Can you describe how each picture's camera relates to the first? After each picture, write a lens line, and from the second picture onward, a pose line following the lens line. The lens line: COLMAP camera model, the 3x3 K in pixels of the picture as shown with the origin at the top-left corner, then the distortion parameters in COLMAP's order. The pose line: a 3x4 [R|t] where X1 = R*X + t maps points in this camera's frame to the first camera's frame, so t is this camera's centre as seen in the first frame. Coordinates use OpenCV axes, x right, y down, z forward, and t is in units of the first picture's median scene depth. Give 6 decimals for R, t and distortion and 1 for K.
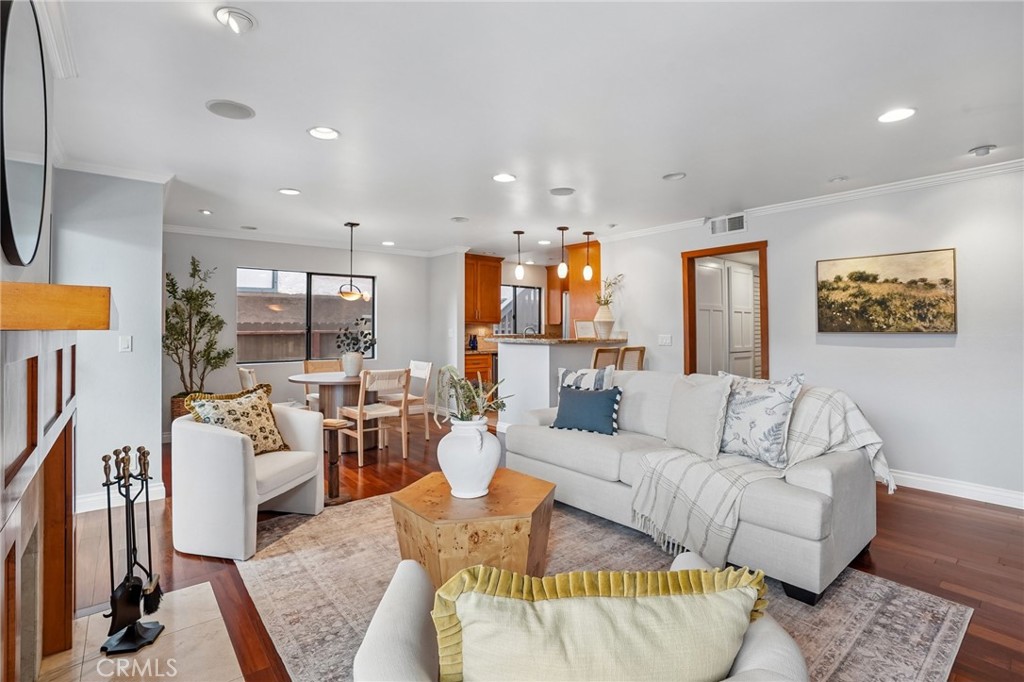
lens RADIAL K [[481.6, 0, 507.2], [0, 481.6, 337.6], [0, 0, 1]] dist [-0.067346, 0.034125]
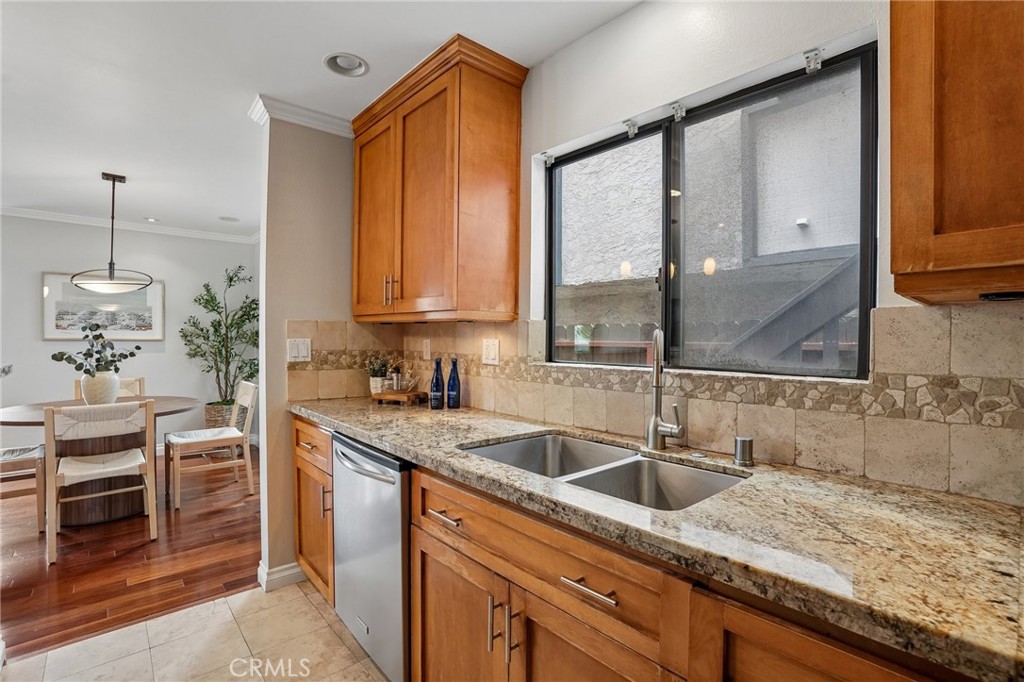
lens RADIAL K [[476.3, 0, 514.1], [0, 476.3, 347.1], [0, 0, 1]] dist [-0.072629, 0.028050]
pose [[0.051077, 0.018748, -0.998519, 0.427288], [-0.023309, 0.999574, 0.017576, -0.034892], [0.998423, 0.022377, 0.051493, 1.946348]]
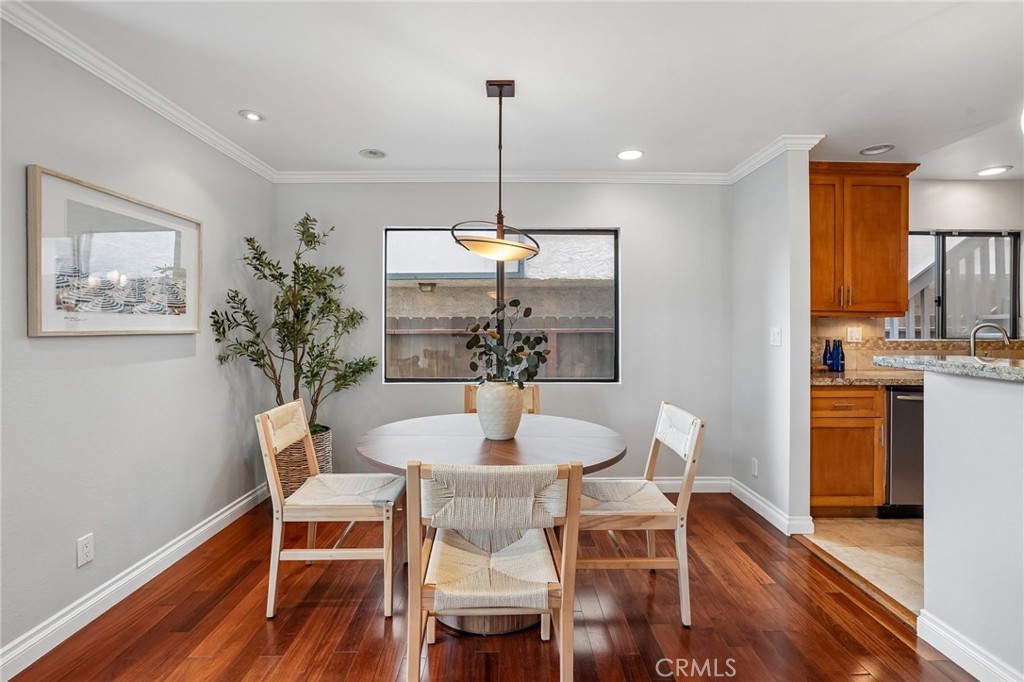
lens RADIAL K [[479.2, 0, 513.3], [0, 479.2, 330.7], [0, 0, 1]] dist [-0.070997, 0.037629]
pose [[0.782040, 0.005528, -0.623203, -0.059082], [-0.011535, 0.999918, -0.005605, -0.015173], [0.623121, 0.011572, 0.782040, 0.854277]]
